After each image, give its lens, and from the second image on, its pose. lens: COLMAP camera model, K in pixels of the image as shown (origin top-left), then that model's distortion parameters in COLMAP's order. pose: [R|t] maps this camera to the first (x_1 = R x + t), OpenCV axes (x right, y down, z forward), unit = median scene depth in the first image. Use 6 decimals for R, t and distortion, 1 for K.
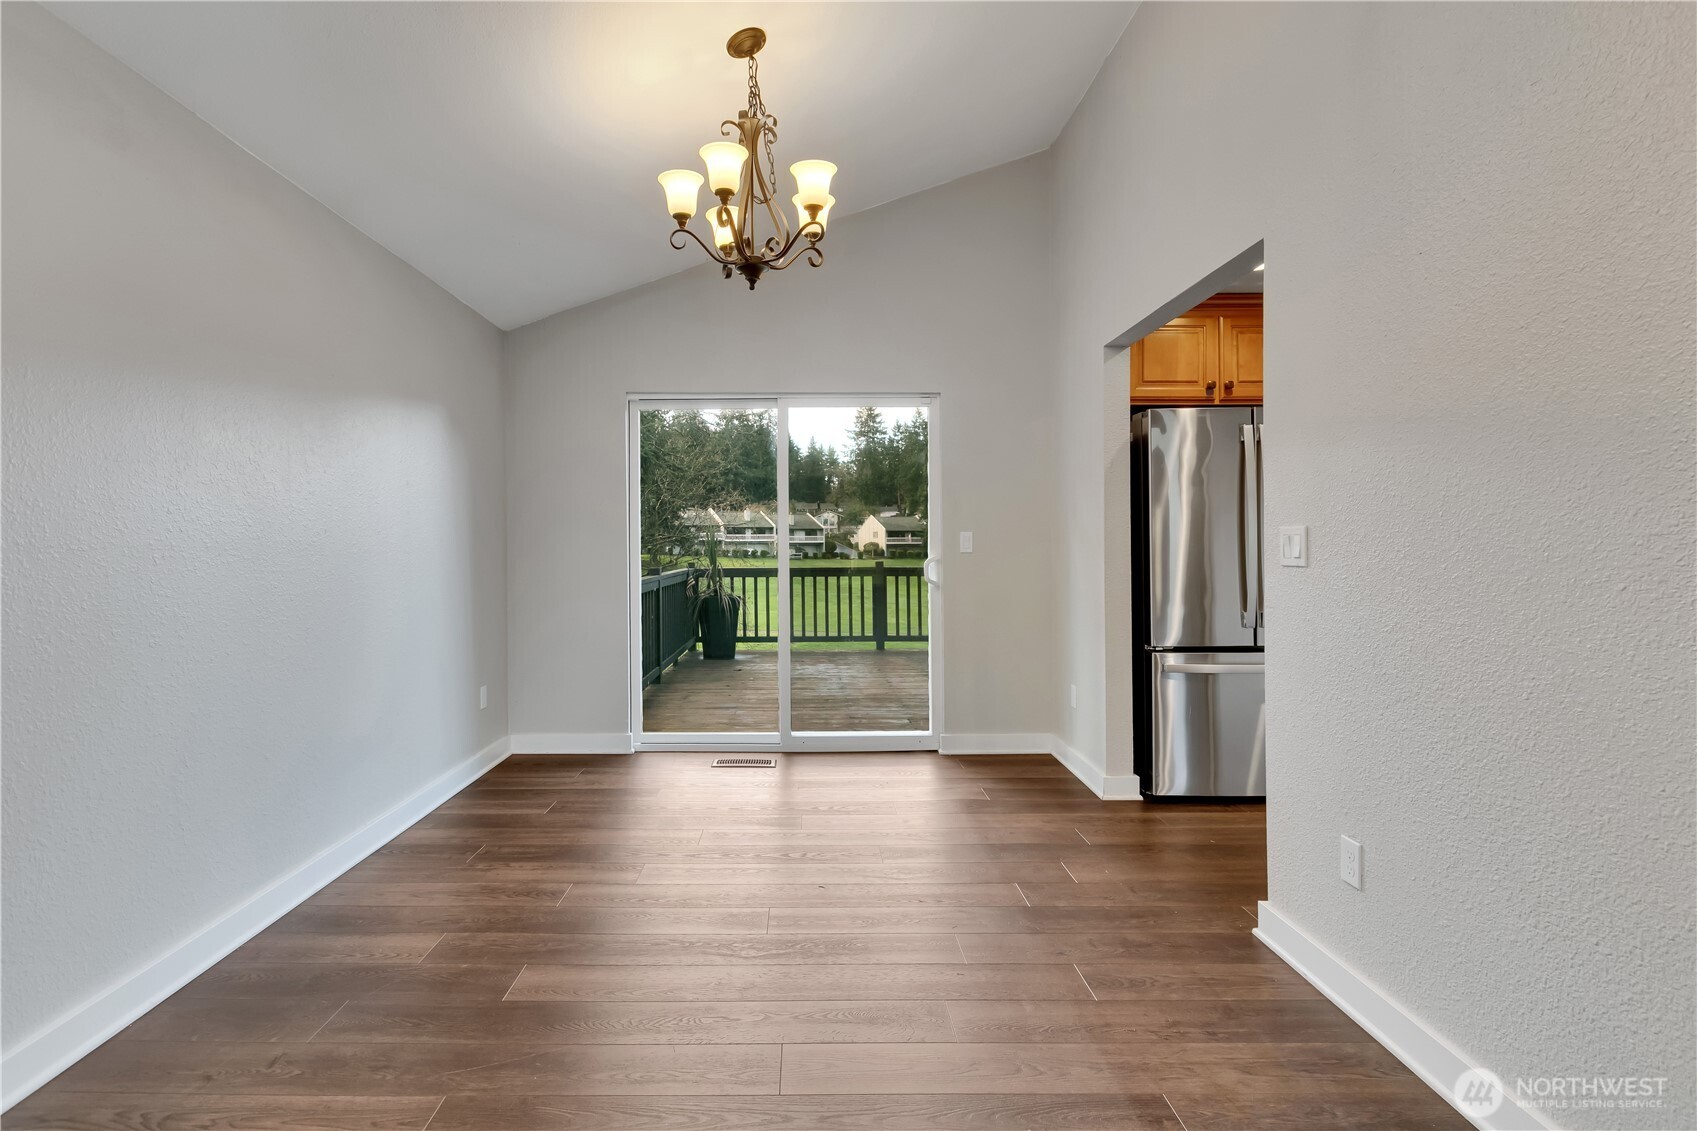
lens RADIAL K [[812.3, 0, 819.0], [0, 812.3, 540.8], [0, 0, 1]] dist [-0.002812, 0.000312]
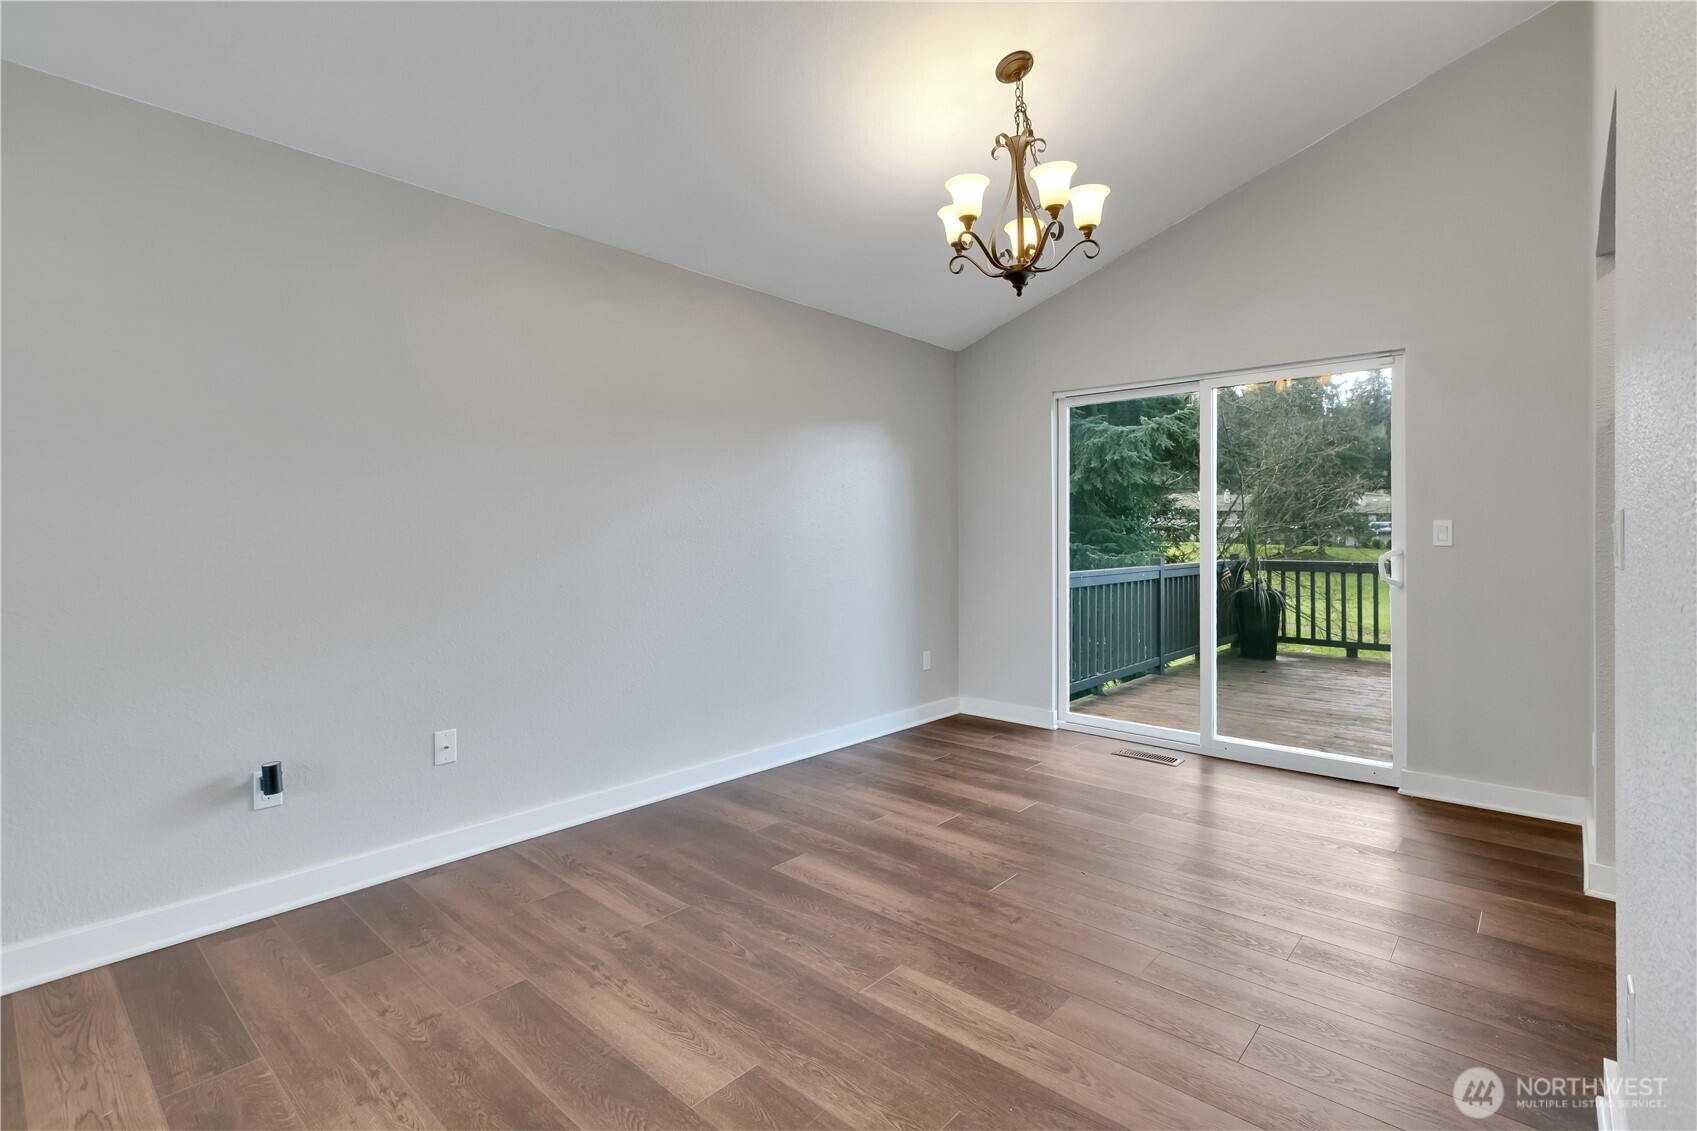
lens RADIAL K [[799.7, 0, 862.1], [0, 799.7, 530.6], [0, 0, 1]] dist [-0.002504, -0.000381]
pose [[0.748117, 0.001368, -0.663565, 0.279687], [-0.001252, 0.999999, 0.000650, -0.000080], [0.663566, 0.000345, 0.748118, 0.045104]]
